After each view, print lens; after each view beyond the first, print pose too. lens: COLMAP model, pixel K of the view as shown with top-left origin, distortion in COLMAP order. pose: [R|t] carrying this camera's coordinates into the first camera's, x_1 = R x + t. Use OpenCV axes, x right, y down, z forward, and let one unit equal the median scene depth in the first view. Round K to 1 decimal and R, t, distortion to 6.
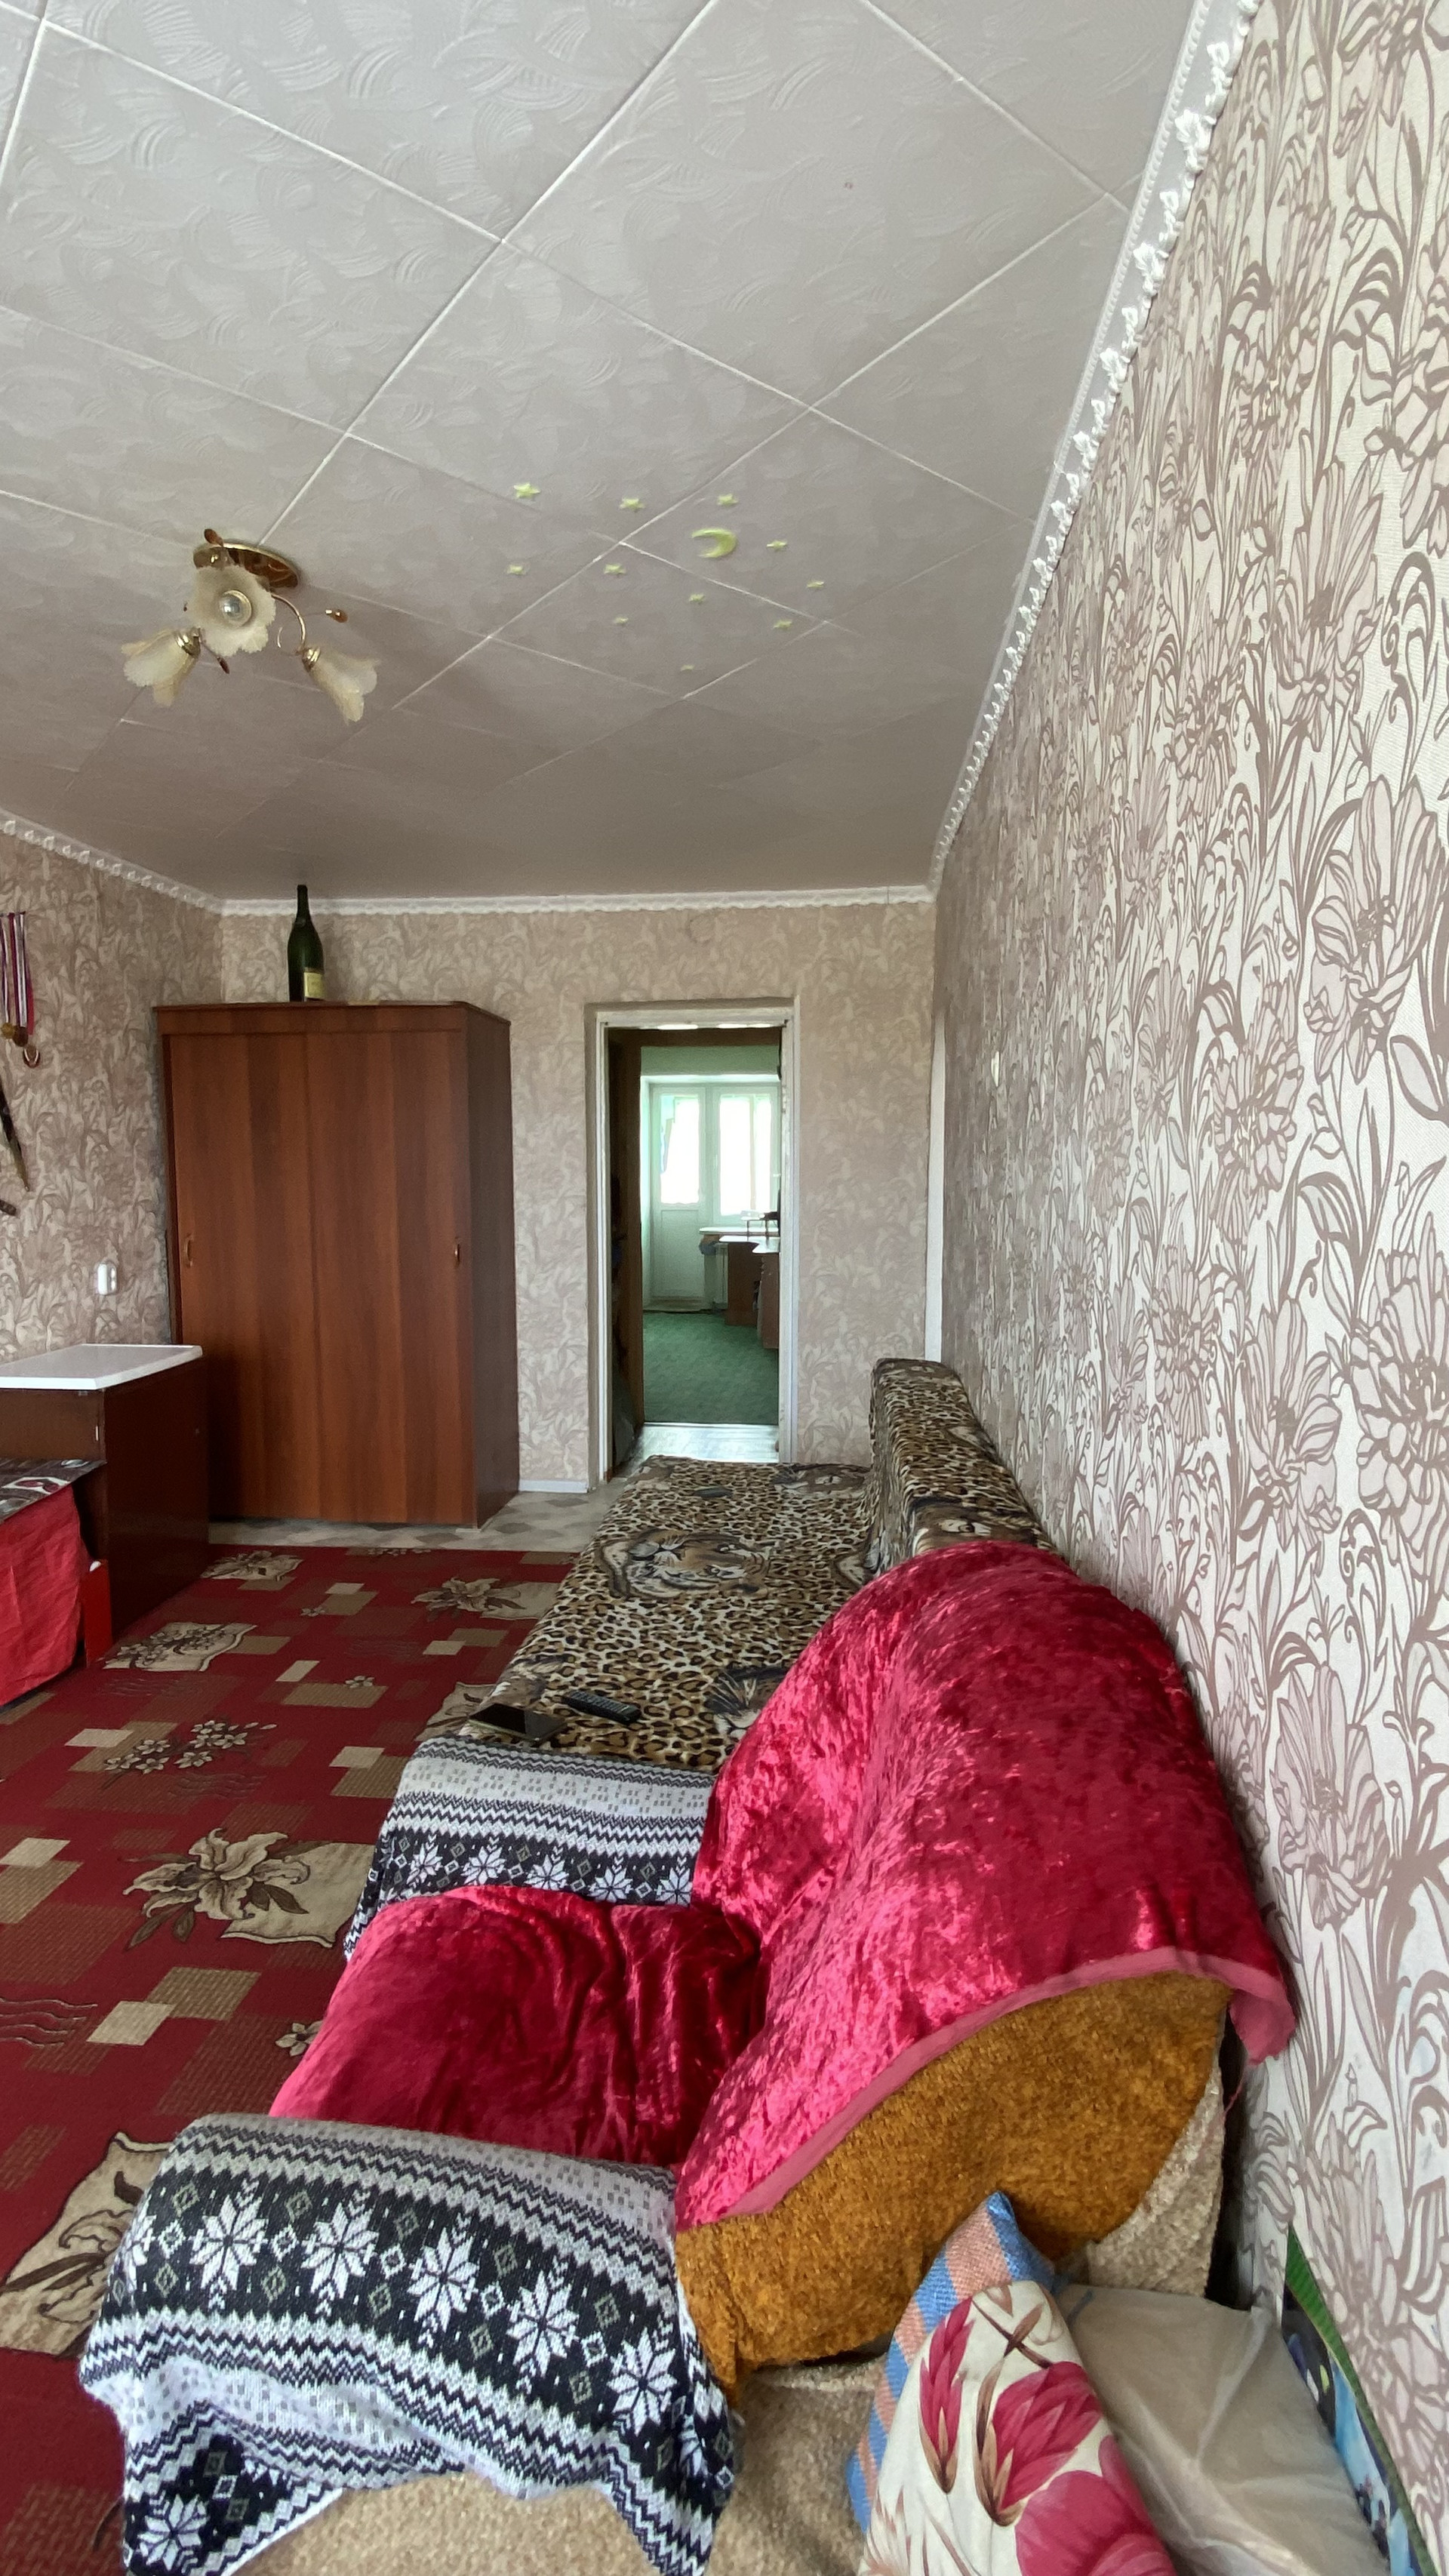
lens RADIAL K [[1174.3, 0, 715.1], [0, 1174.3, 1282.5], [0, 0, 1]] dist [0.034652, -0.036945]
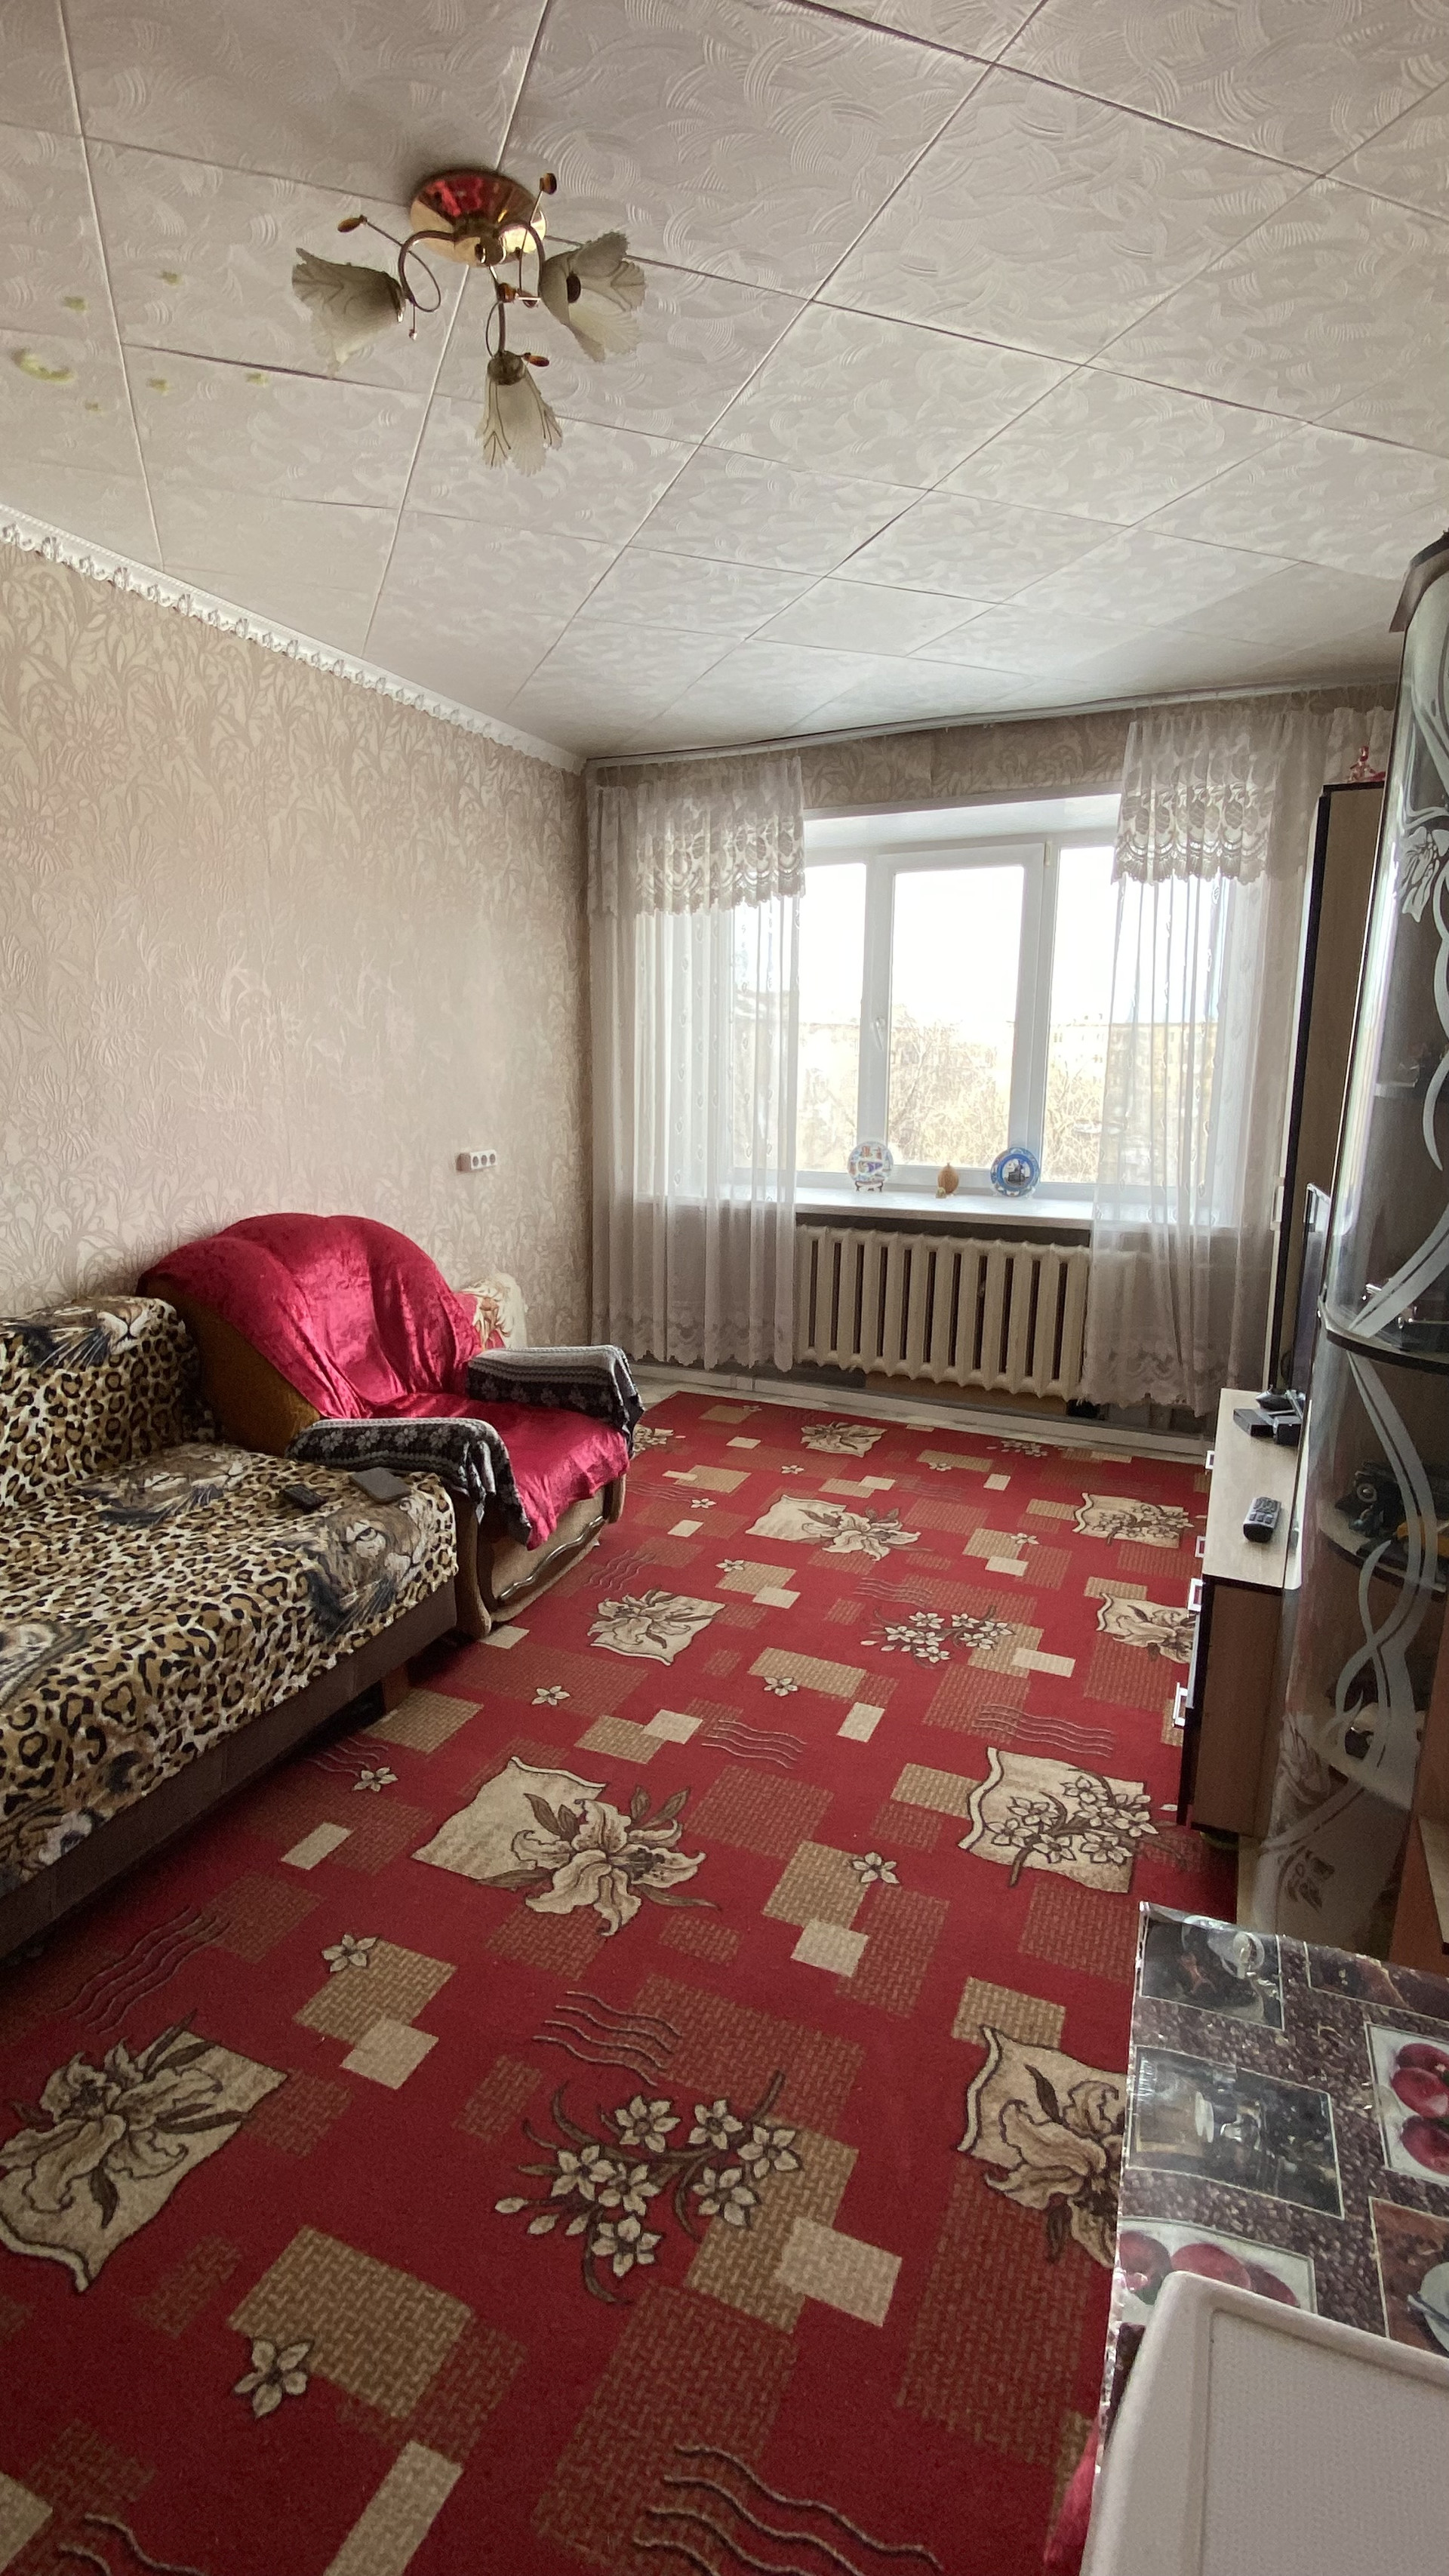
lens RADIAL K [[1219.4, 0, 707.4], [0, 1219.4, 1285.6], [0, 0, 1]] dist [0.048289, -0.042452]
pose [[-0.949981, -0.065316, 0.305400, -0.652944], [0.028537, 0.955640, 0.293152, -0.152113], [-0.311000, 0.287204, -0.905976, 1.481680]]
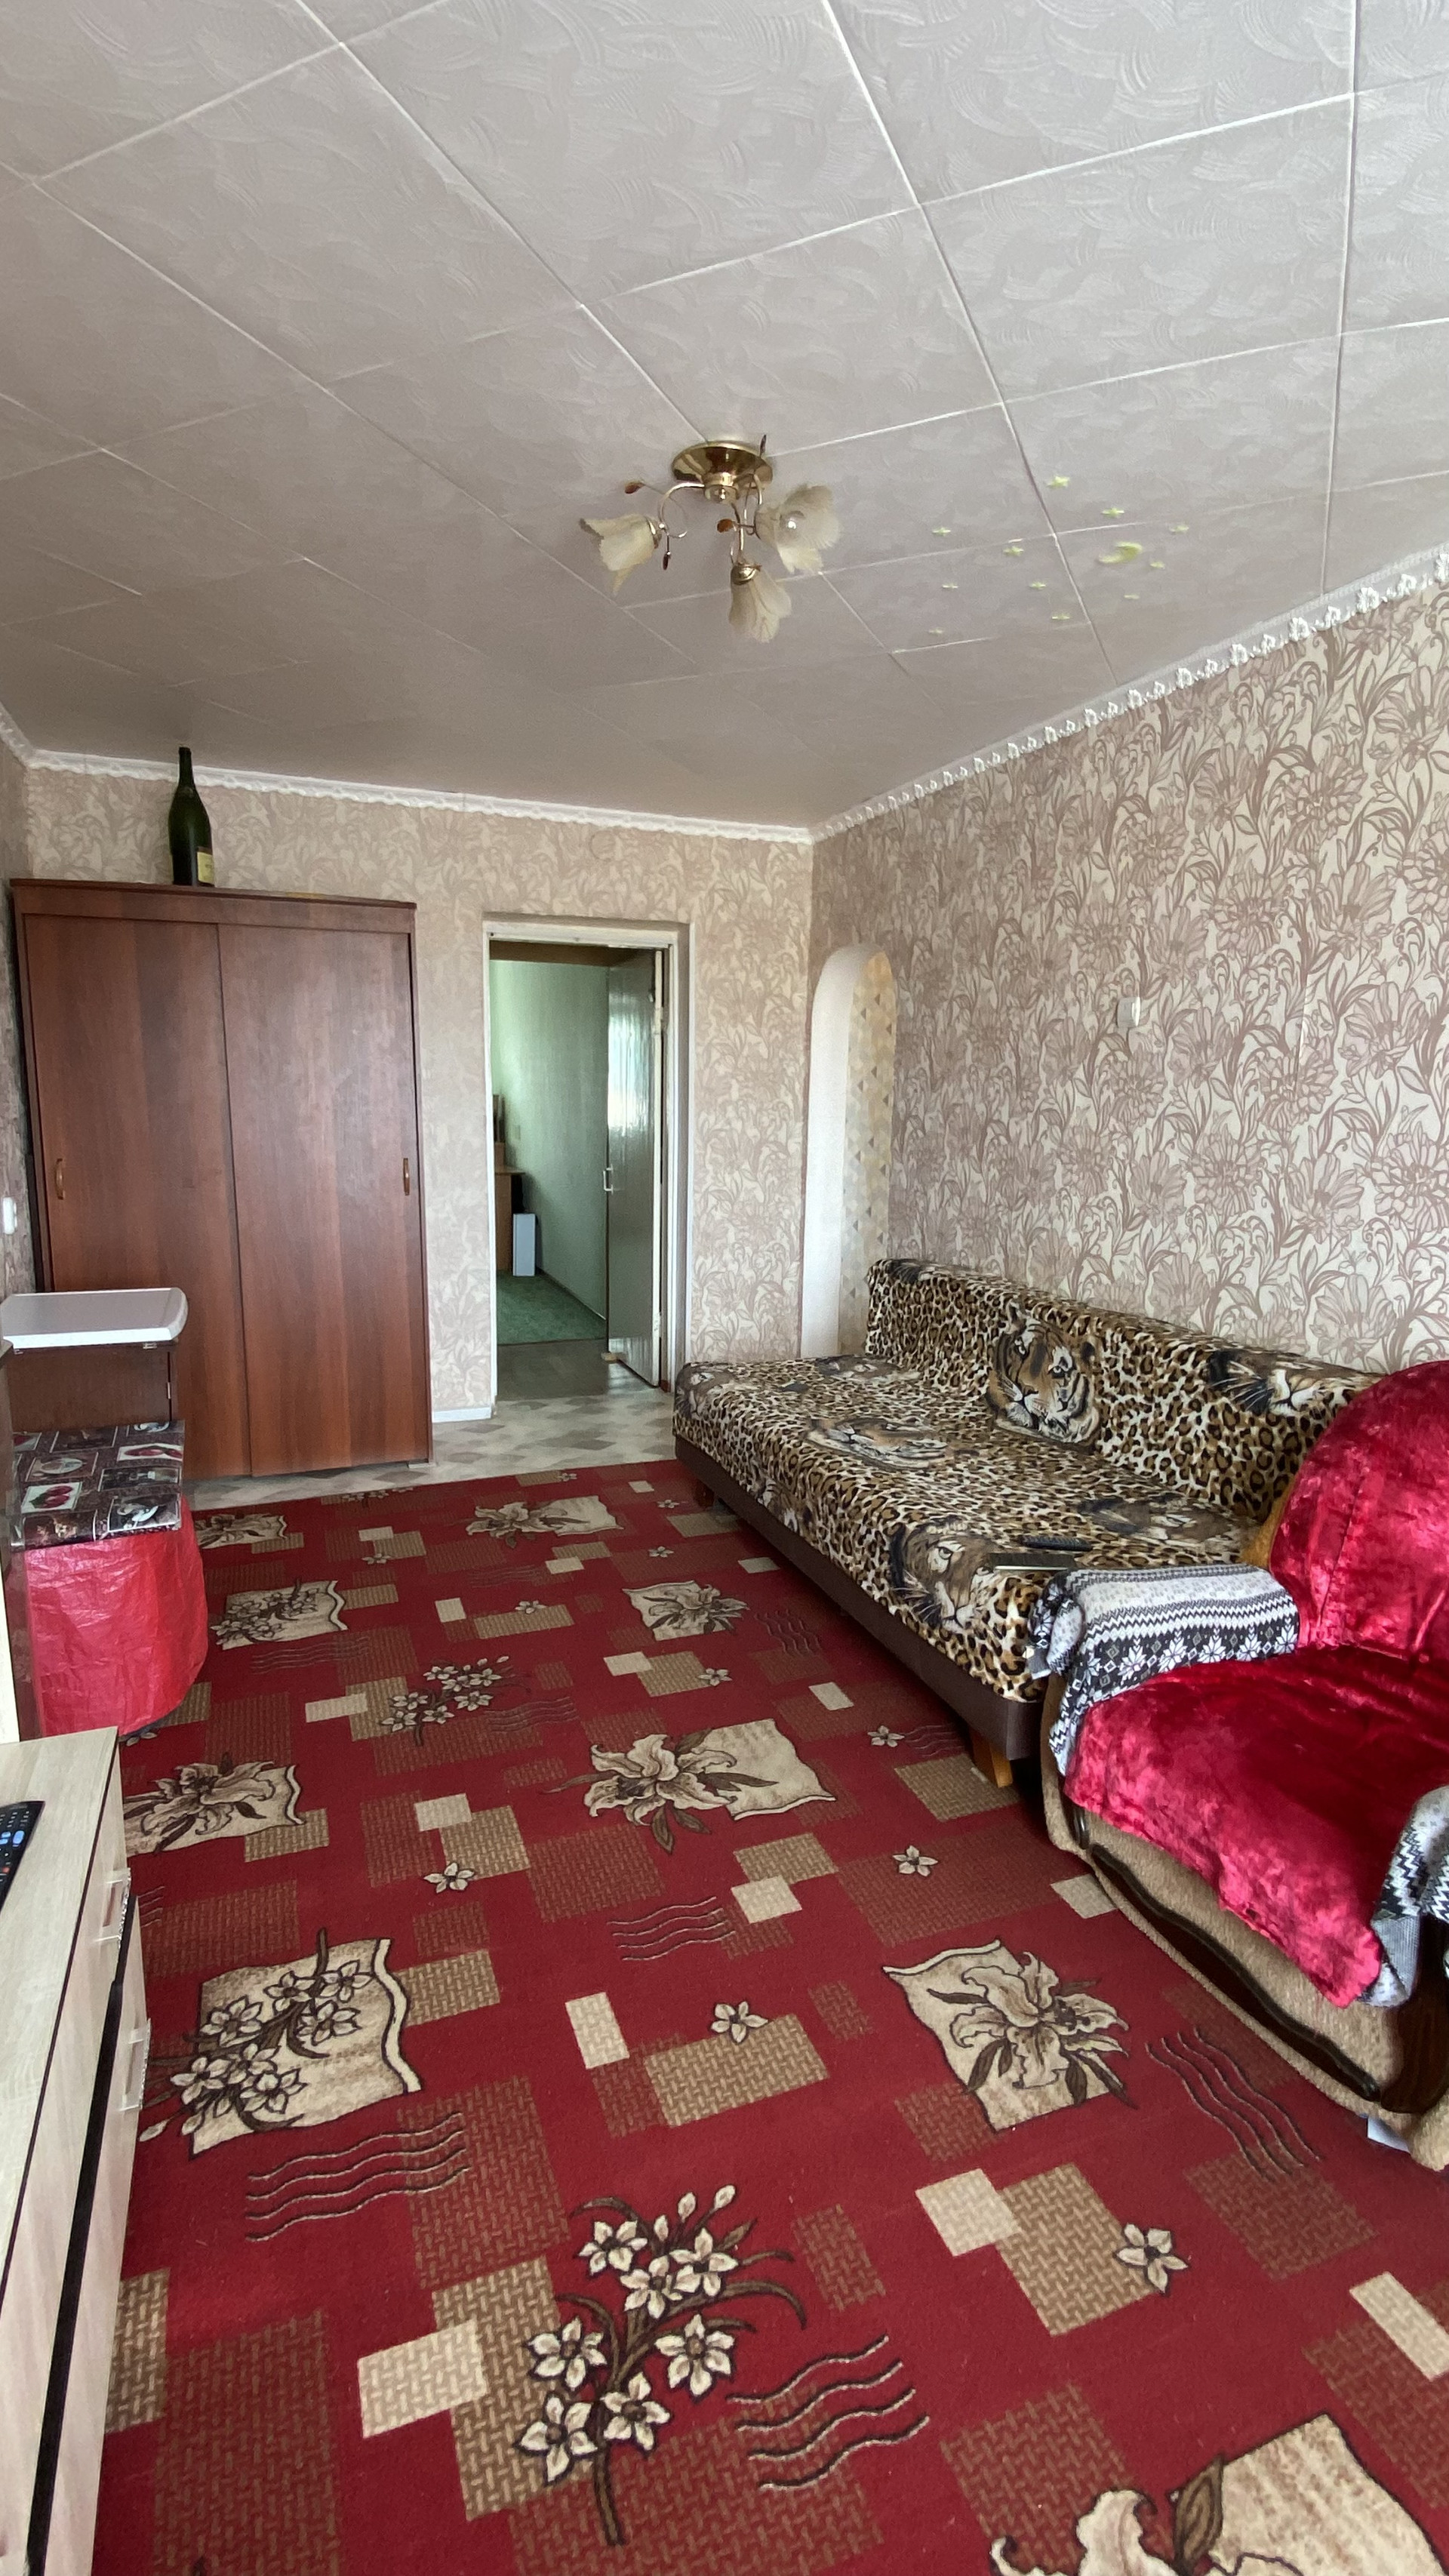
lens RADIAL K [[1174.3, 0, 715.1], [0, 1174.3, 1282.5], [0, 0, 1]] dist [0.034652, -0.036945]
pose [[0.894931, -0.061046, 0.442009, -0.704727], [0.030717, 0.996676, 0.075459, -0.005242], [-0.445147, -0.053953, 0.893831, 0.072011]]
